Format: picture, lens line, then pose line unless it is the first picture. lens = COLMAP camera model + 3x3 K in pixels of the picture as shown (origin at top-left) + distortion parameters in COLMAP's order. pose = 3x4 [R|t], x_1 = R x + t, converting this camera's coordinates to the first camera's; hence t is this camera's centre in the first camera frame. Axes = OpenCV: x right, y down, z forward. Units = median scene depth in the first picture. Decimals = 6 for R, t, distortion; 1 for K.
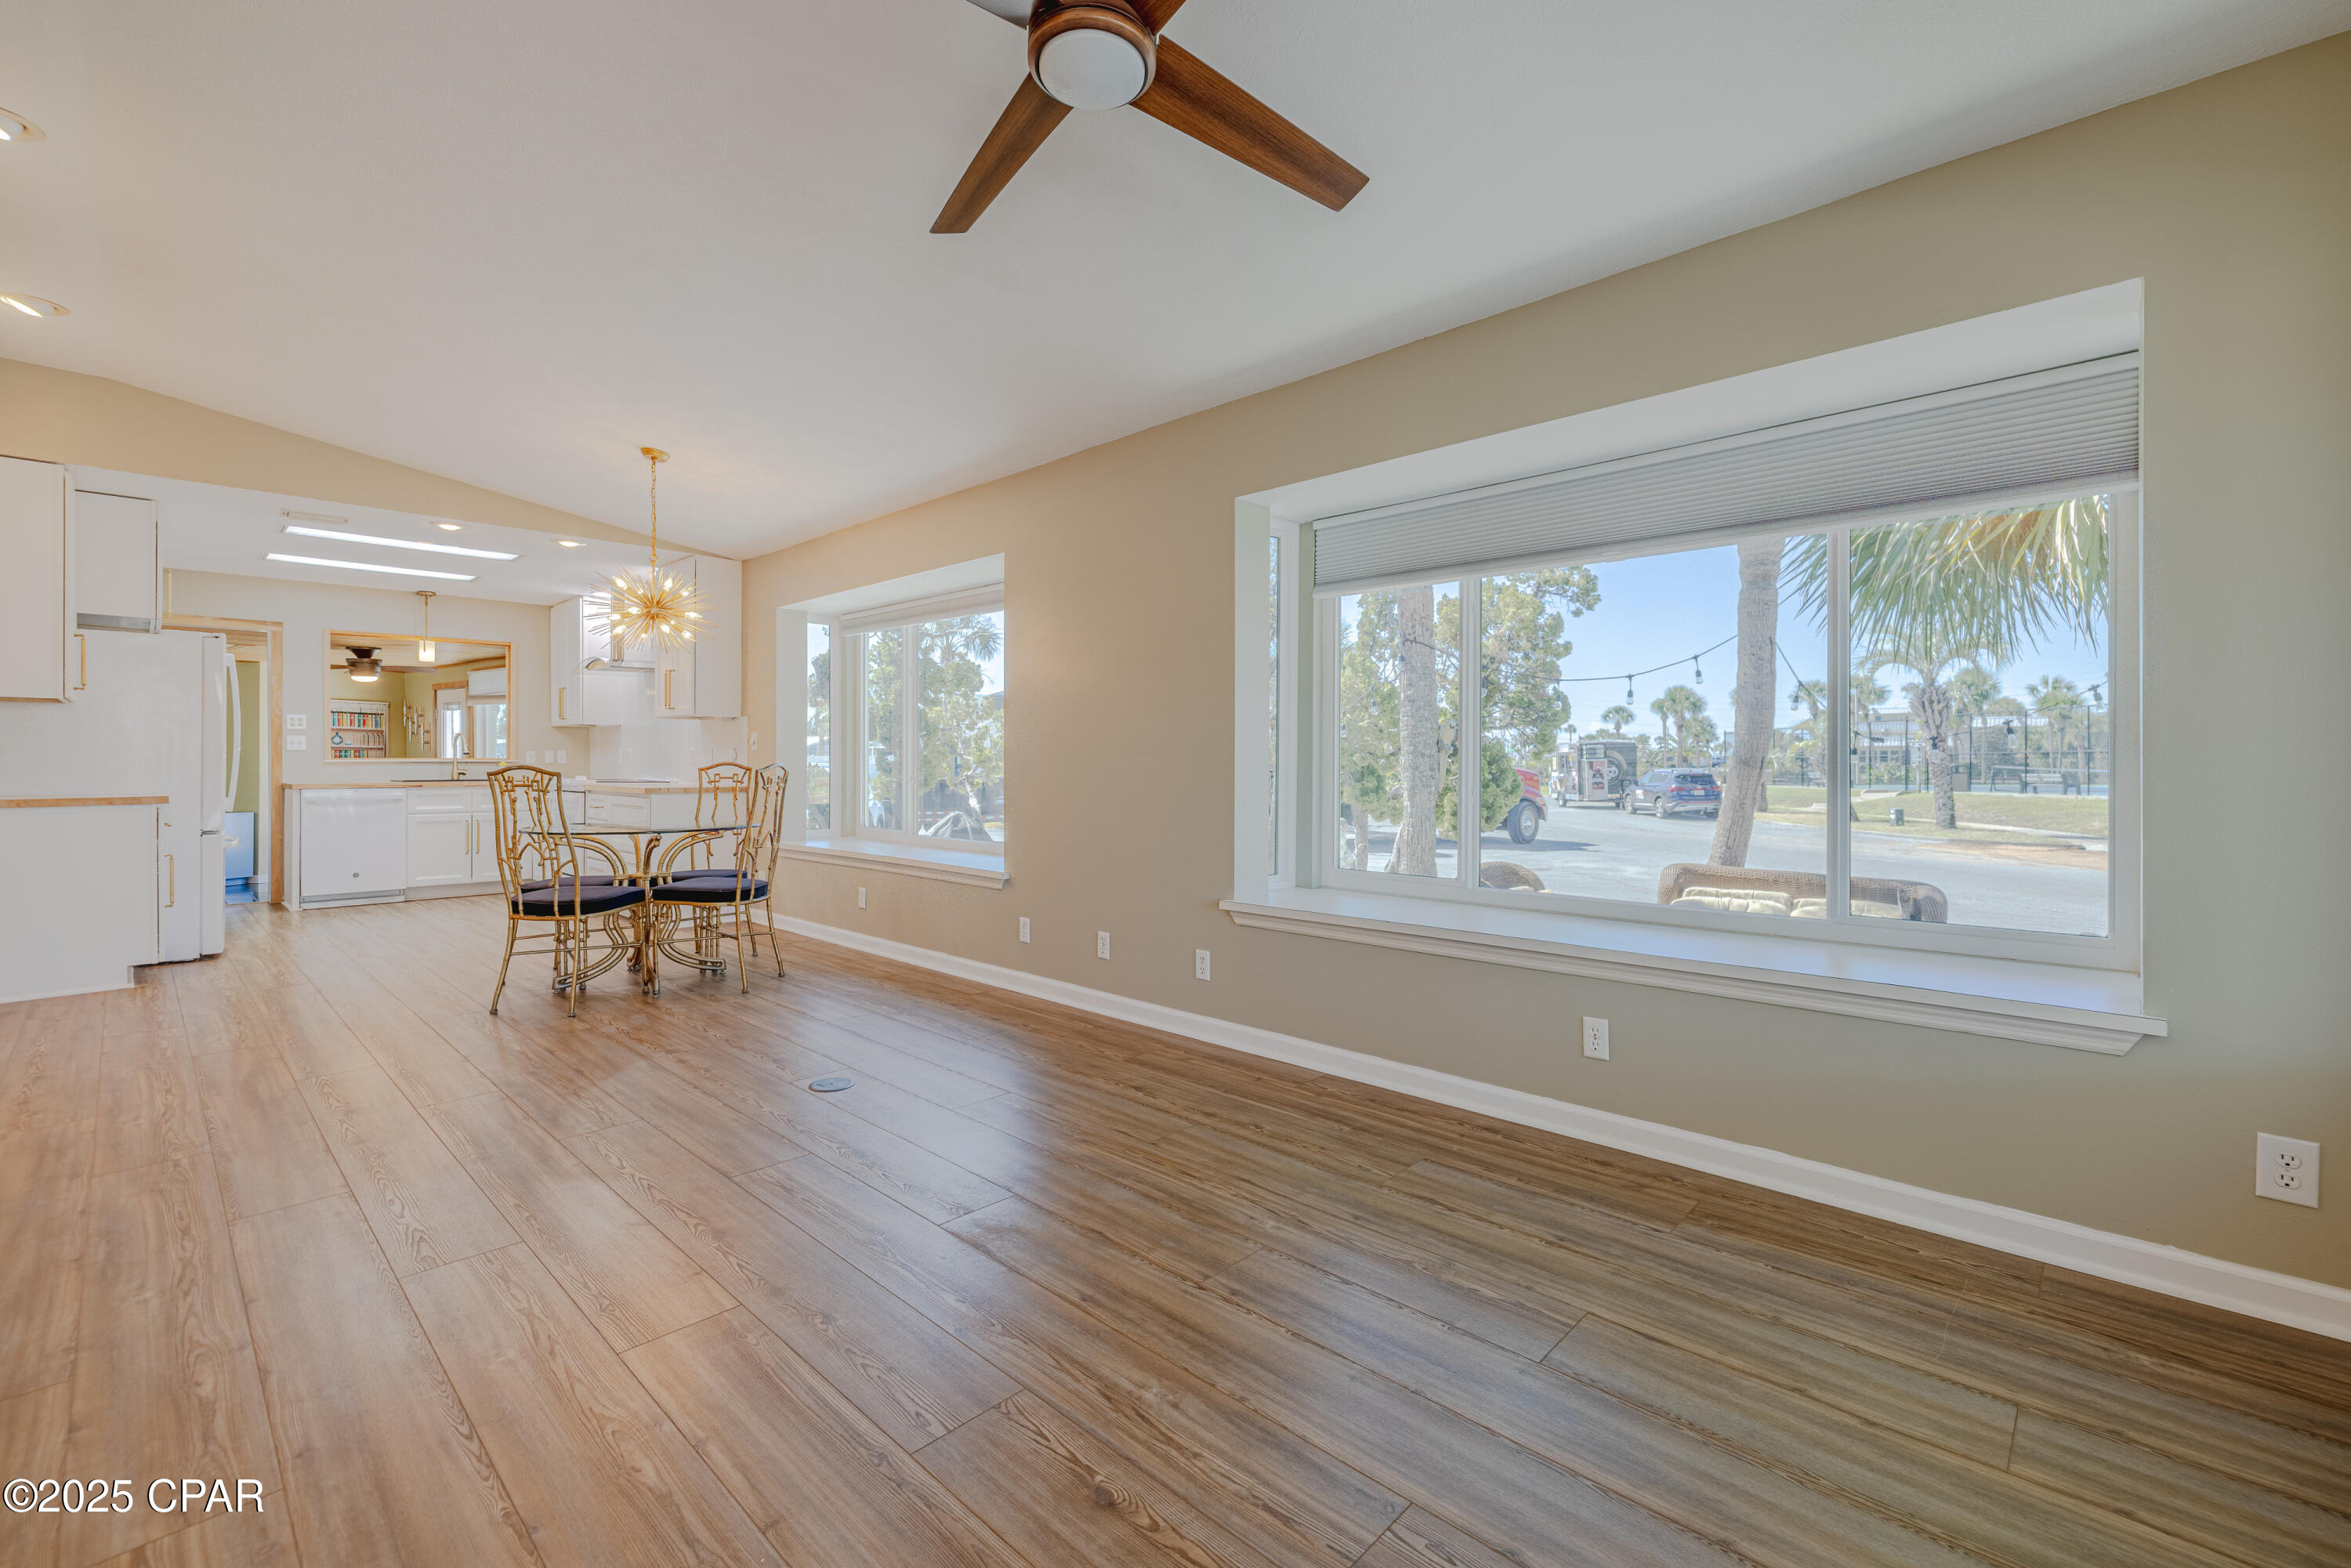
lens RADIAL K [[1003.7, 0, 1163.0], [0, 1003.7, 771.3], [0, 0, 1]] dist [0.000539, 0.000611]
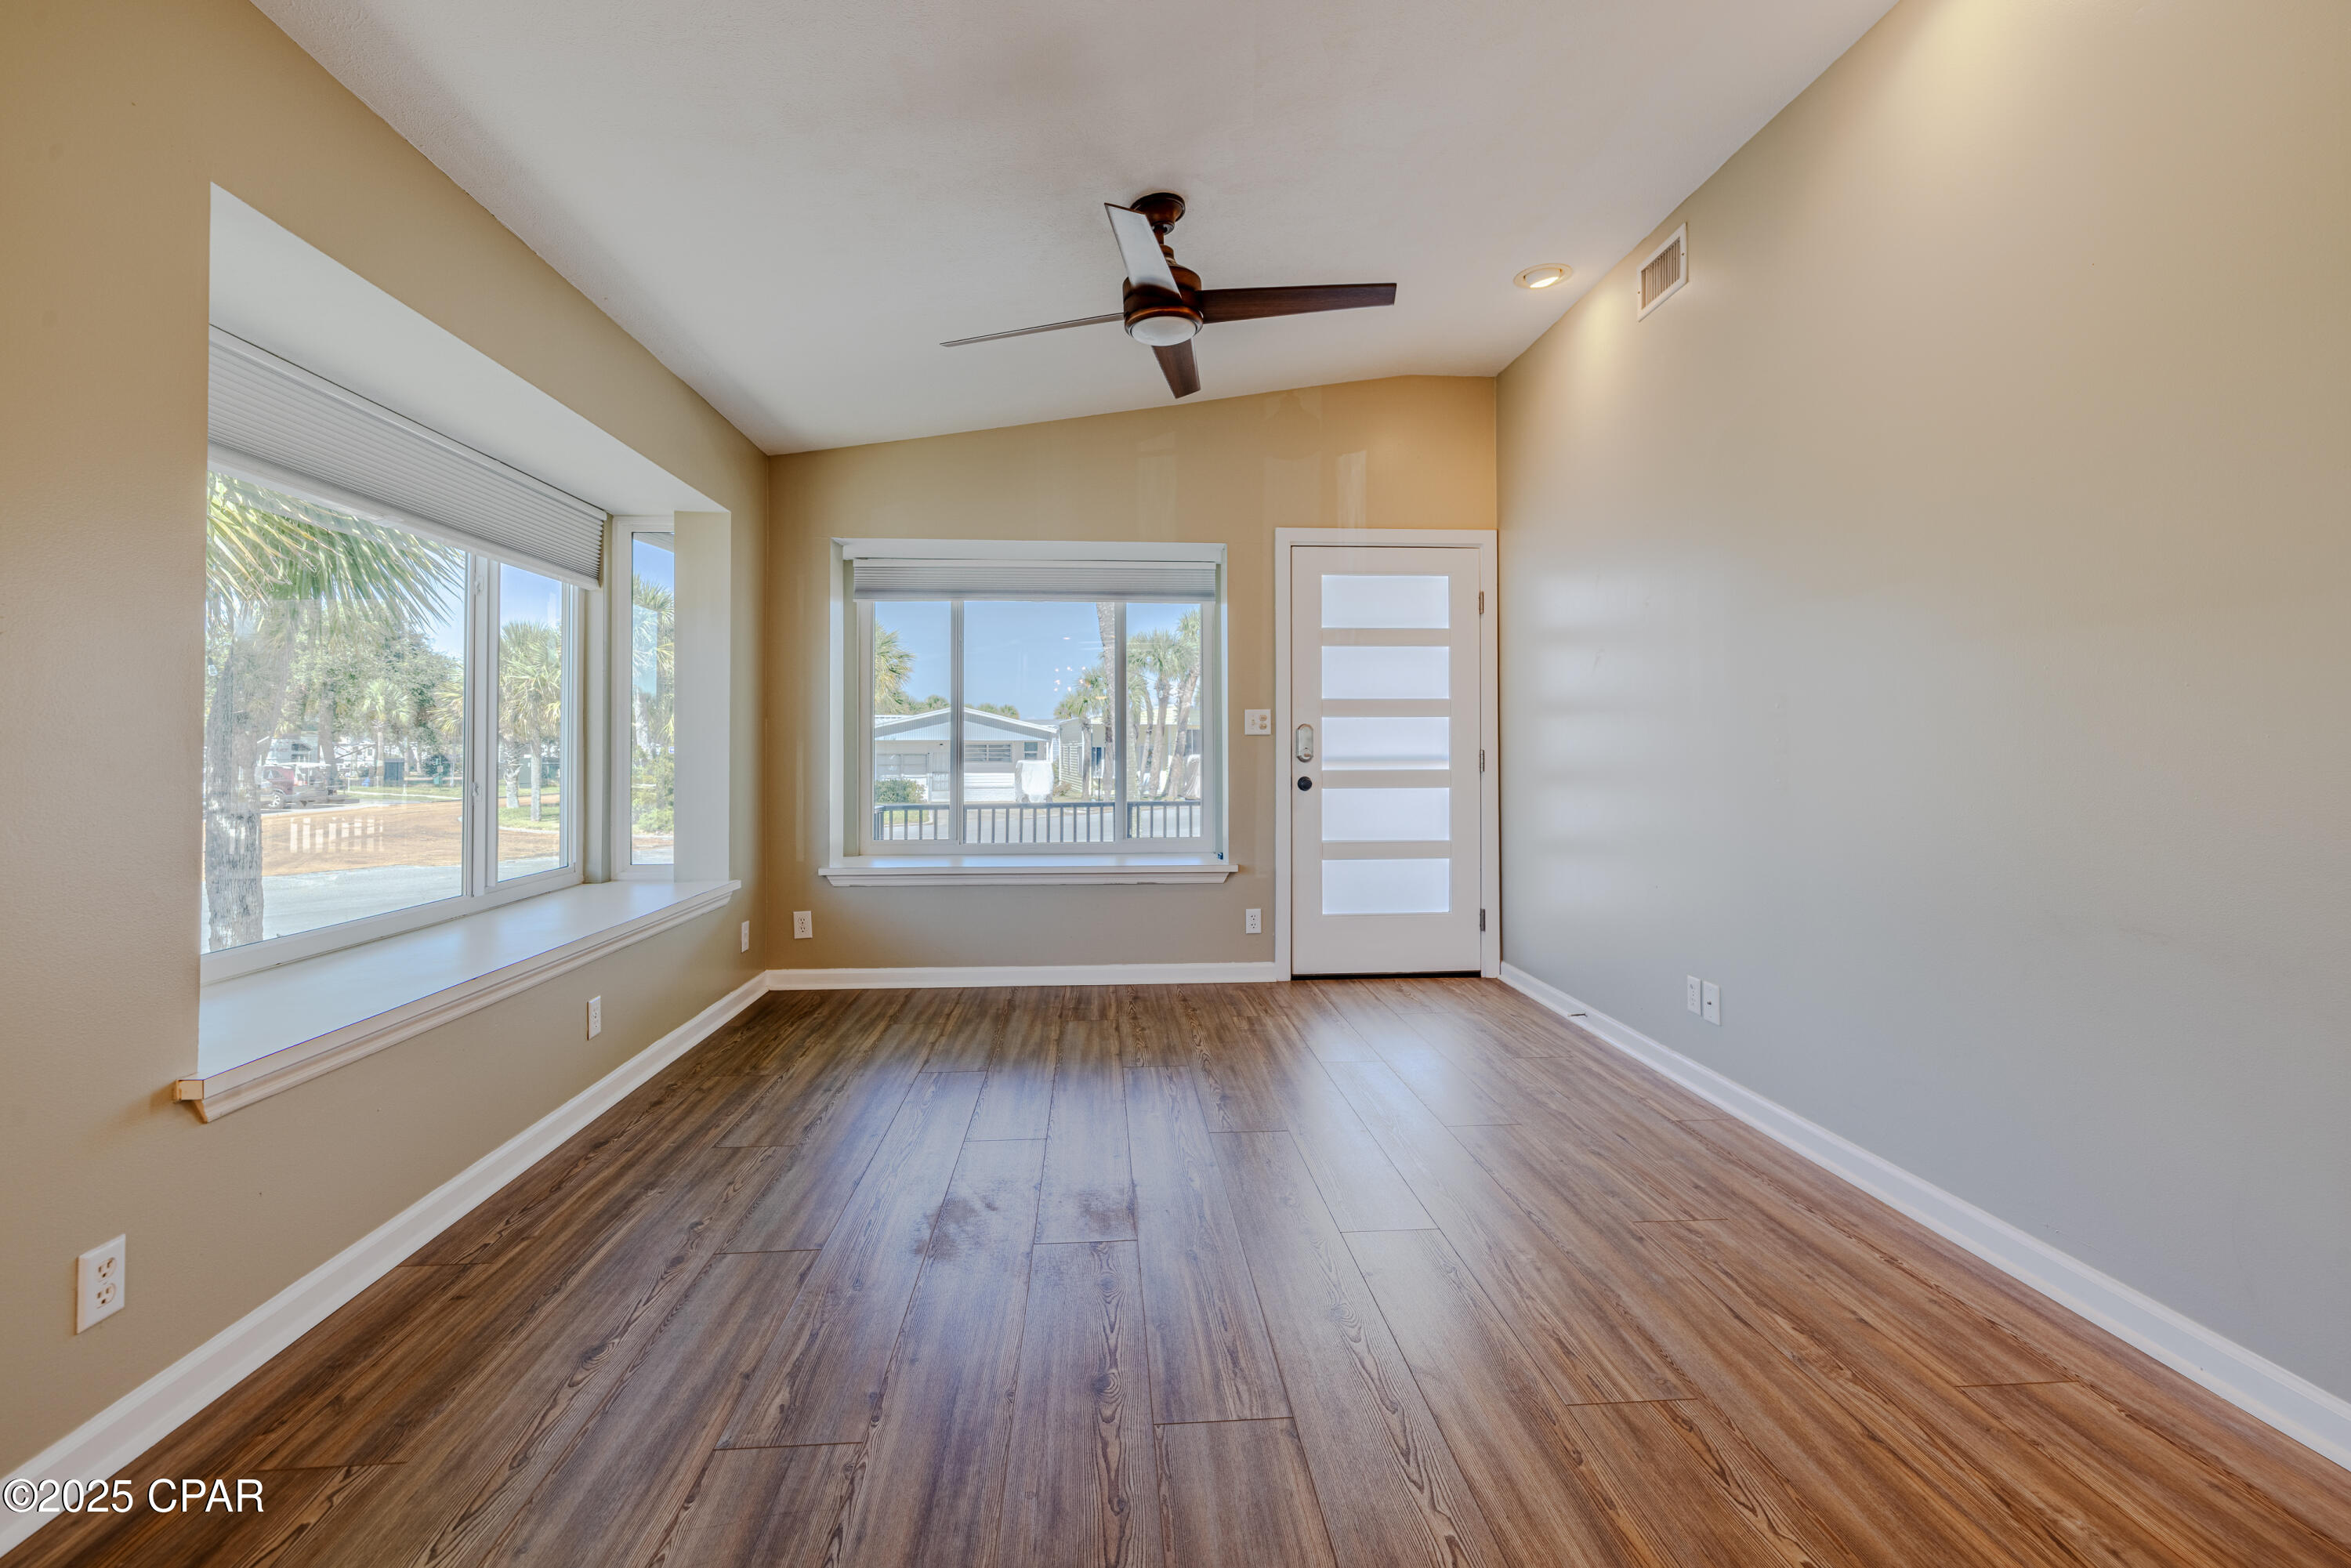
lens RADIAL K [[1003.7, 0, 1179.1], [0, 1003.7, 721.4], [0, 0, 1]] dist [0.000539, 0.000611]
pose [[-0.749990, 0.019228, 0.661170, -0.442407], [0.009835, 0.999791, -0.017919, -0.011271], [-0.661377, -0.006936, -0.750022, 0.836997]]
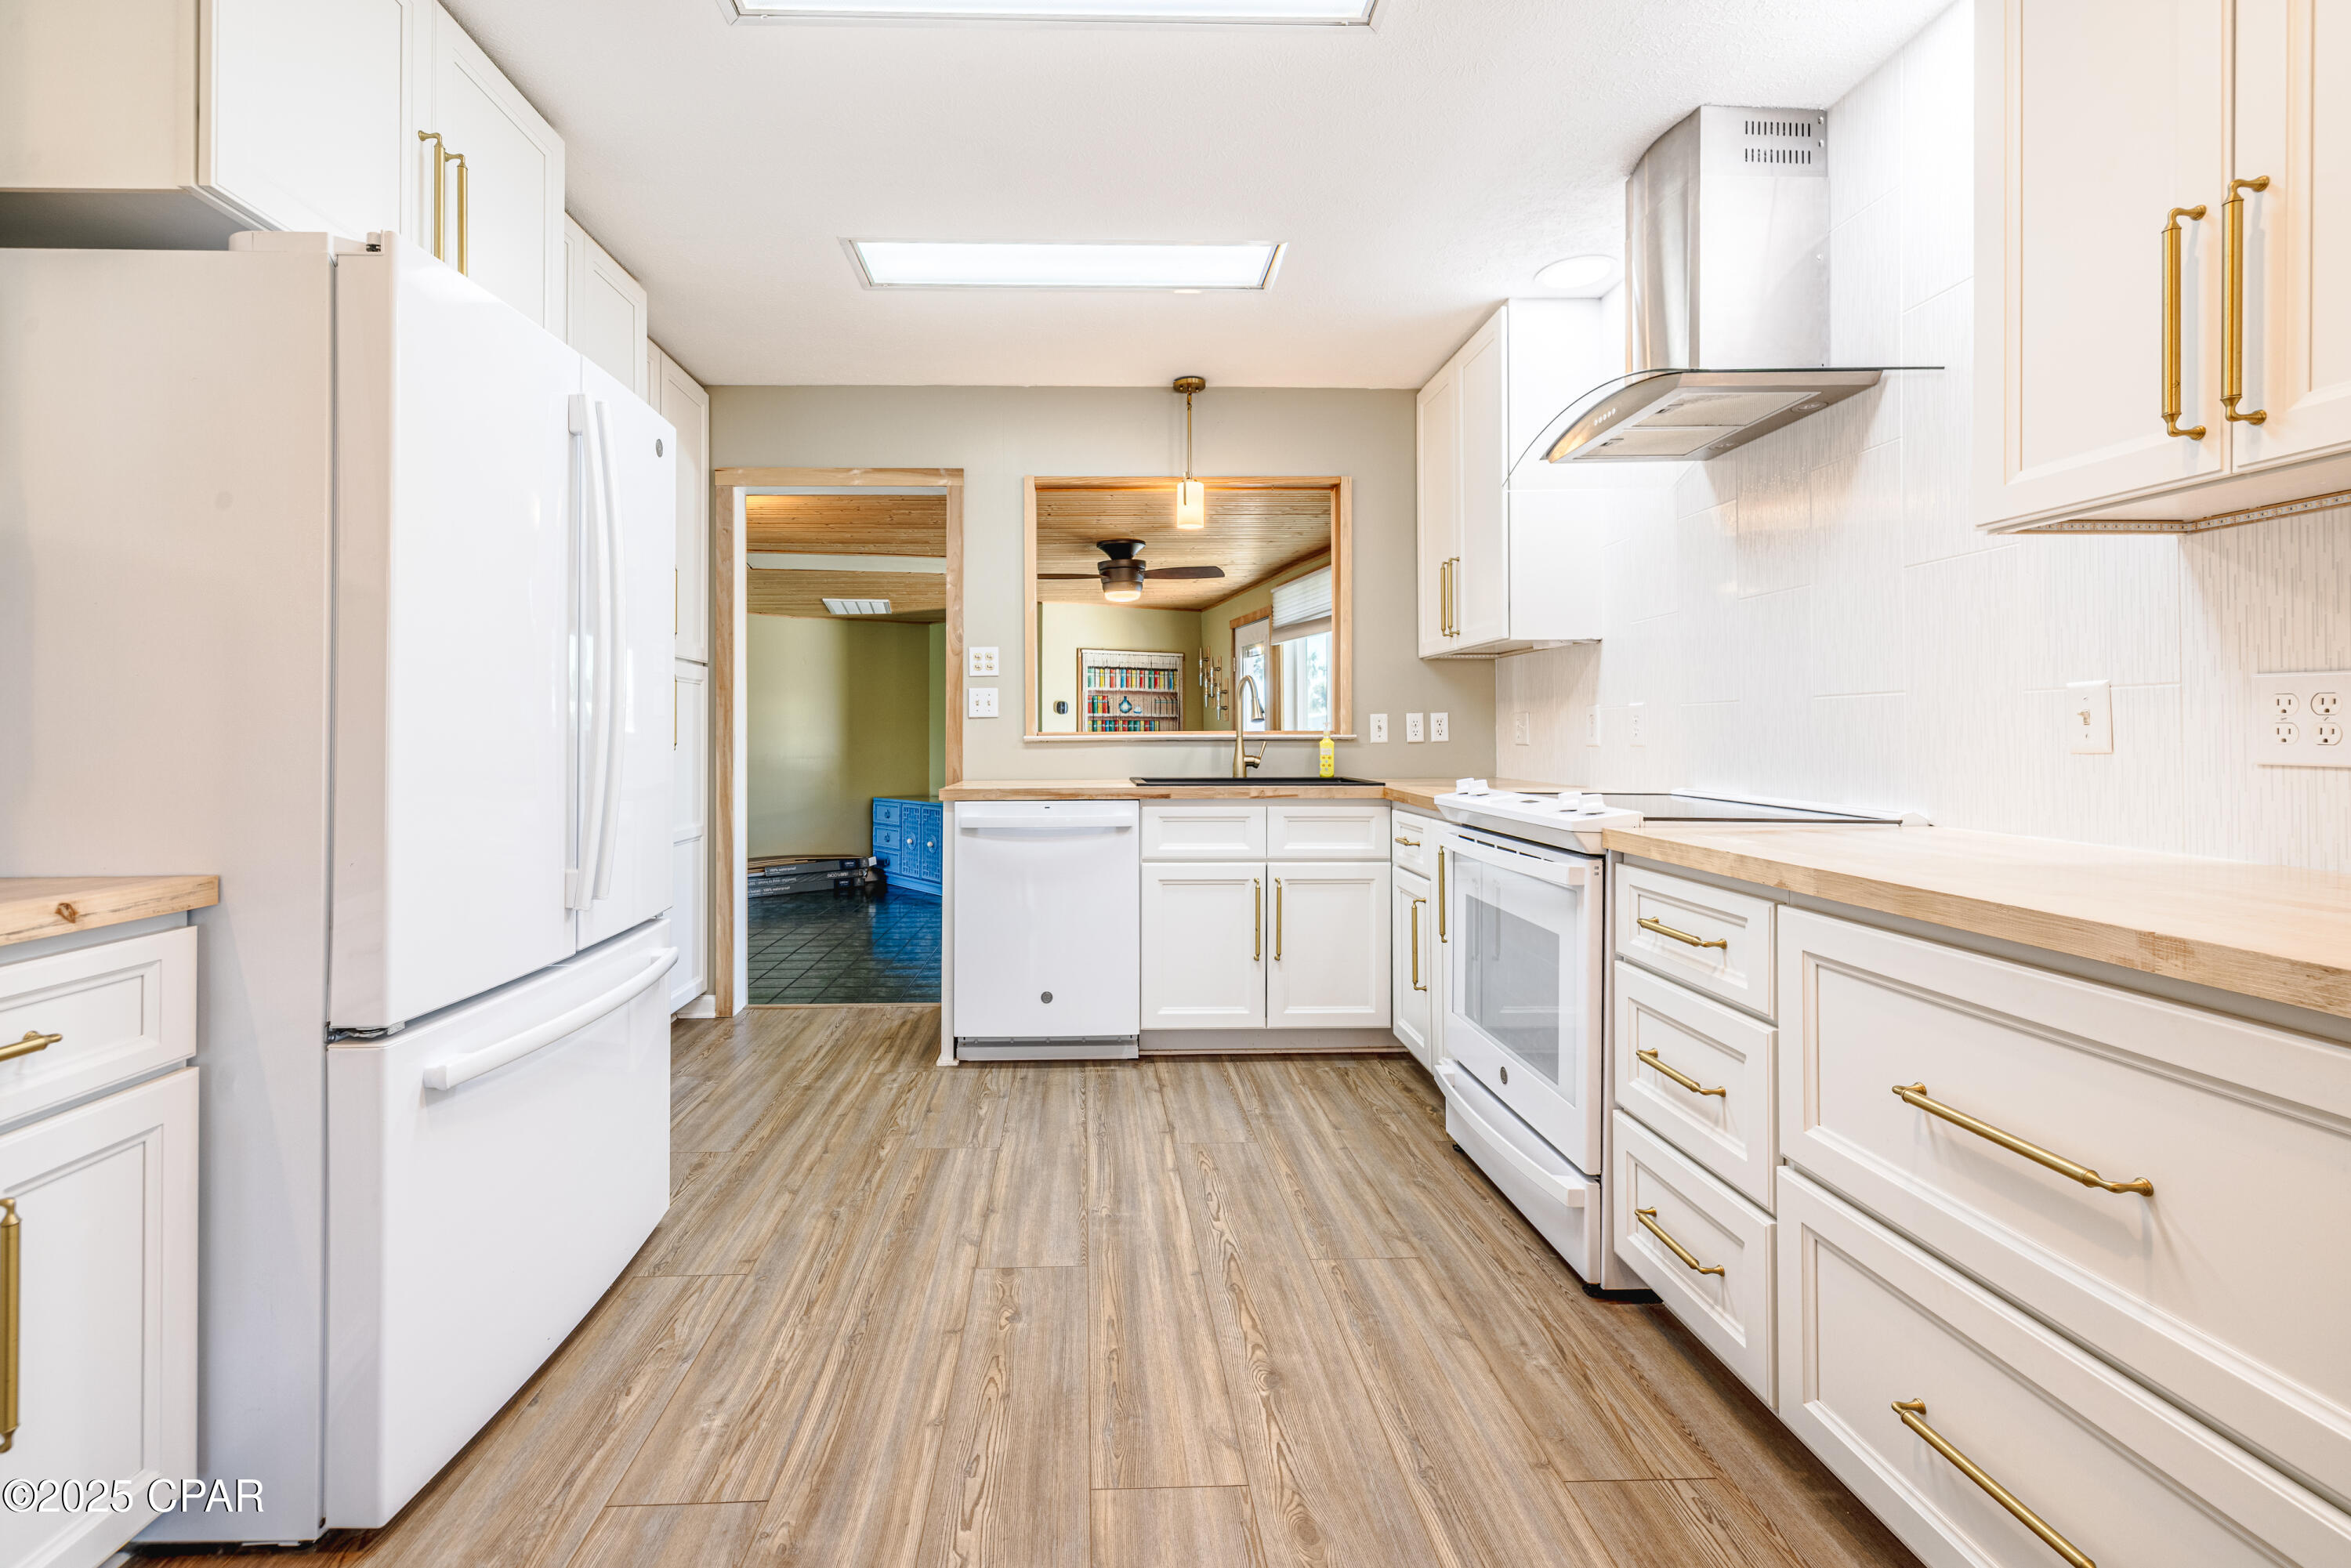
lens RADIAL K [[1003.7, 0, 1121.3], [0, 1003.7, 729.2], [0, 0, 1]] dist [0.000539, 0.000611]
pose [[0.718485, -0.005562, -0.695521, -0.721287], [-0.003580, 0.999925, -0.011694, -0.014166], [0.695534, 0.010892, 0.718411, 1.075637]]
